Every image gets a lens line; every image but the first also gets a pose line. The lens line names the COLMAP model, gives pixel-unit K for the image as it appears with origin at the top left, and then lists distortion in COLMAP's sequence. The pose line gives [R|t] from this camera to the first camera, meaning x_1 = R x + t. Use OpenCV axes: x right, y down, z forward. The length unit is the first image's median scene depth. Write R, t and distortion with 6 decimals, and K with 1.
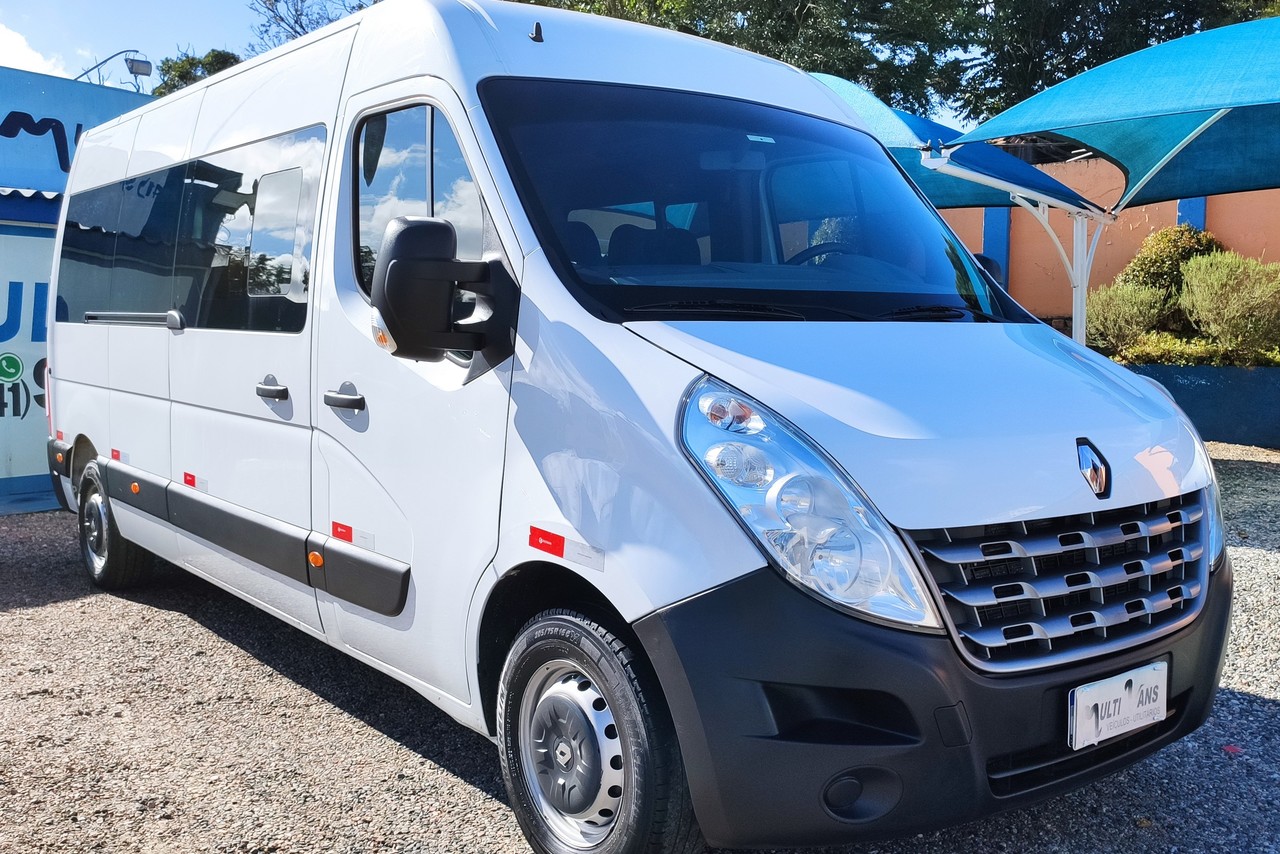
lens RADIAL K [[970.4, 0, 640.0], [0, 970.4, 427.0], [0, 0, 1]] dist [0.083744, -0.139792]
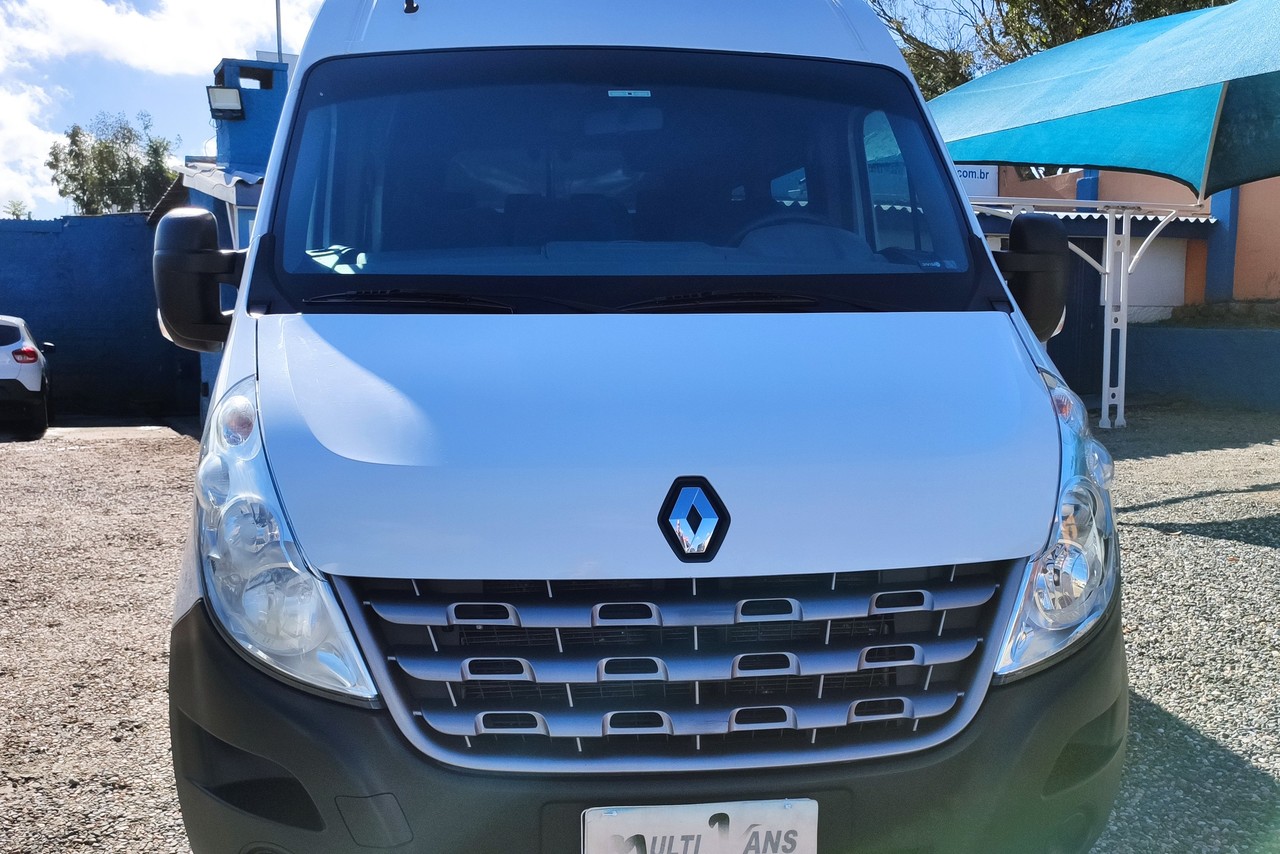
lens RADIAL K [[970.4, 0, 640.0], [0, 970.4, 427.0], [0, 0, 1]] dist [0.083744, -0.139792]
pose [[0.893756, 0.053052, -0.445404, 0.790812], [-0.037646, 0.998349, 0.043372, -0.060704], [0.446970, -0.021996, 0.894278, 0.347038]]
